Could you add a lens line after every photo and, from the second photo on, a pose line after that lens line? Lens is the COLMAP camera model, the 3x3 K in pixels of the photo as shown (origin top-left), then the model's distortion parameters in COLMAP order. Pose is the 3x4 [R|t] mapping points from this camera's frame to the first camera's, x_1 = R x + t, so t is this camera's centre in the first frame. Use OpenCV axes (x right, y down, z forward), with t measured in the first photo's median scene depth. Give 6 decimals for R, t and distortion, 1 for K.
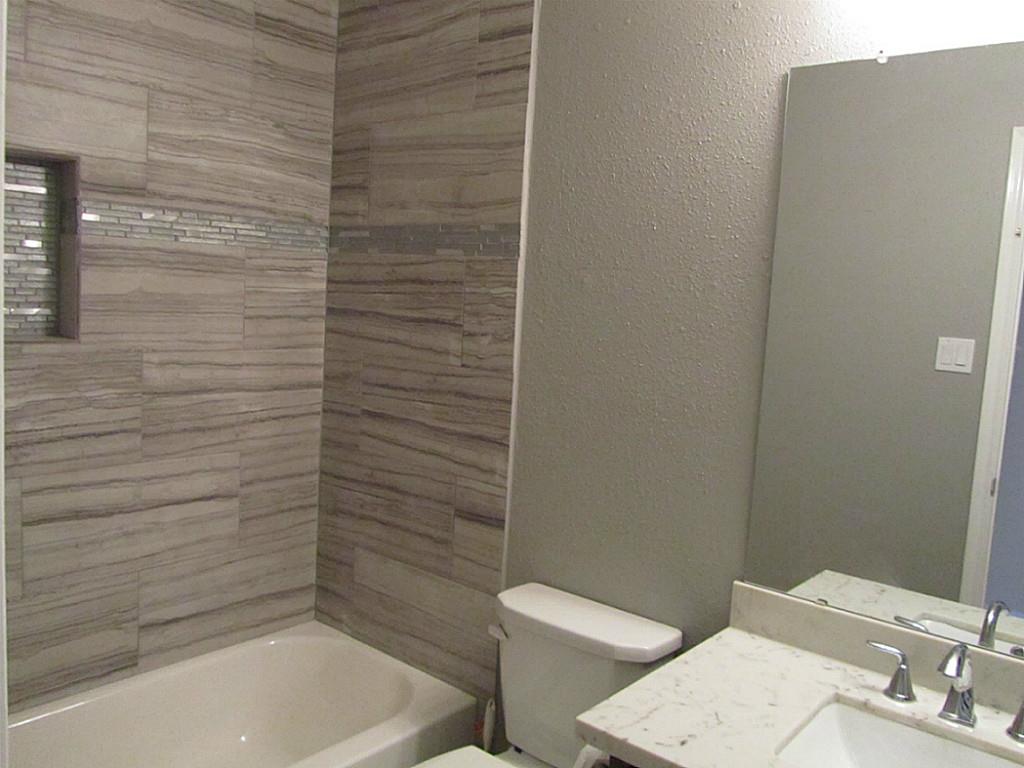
lens RADIAL K [[844.4, 0, 512.0], [0, 844.4, 384.0], [0, 0, 1]] dist [-0.036044, 0.005810]
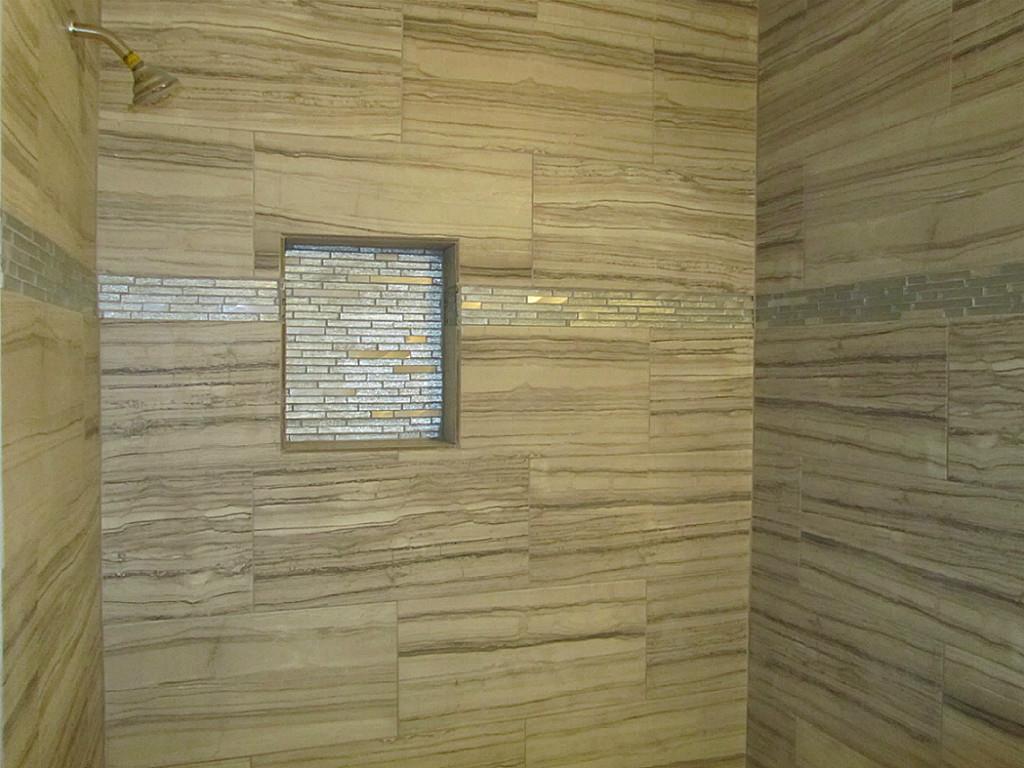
lens RADIAL K [[844.4, 0, 512.0], [0, 844.4, 384.0], [0, 0, 1]] dist [-0.036044, 0.005810]
pose [[0.859716, -0.040455, -0.509169, -0.015504], [-0.011267, 0.995114, -0.098088, -0.026839], [0.510649, 0.090064, 0.855059, 0.237391]]
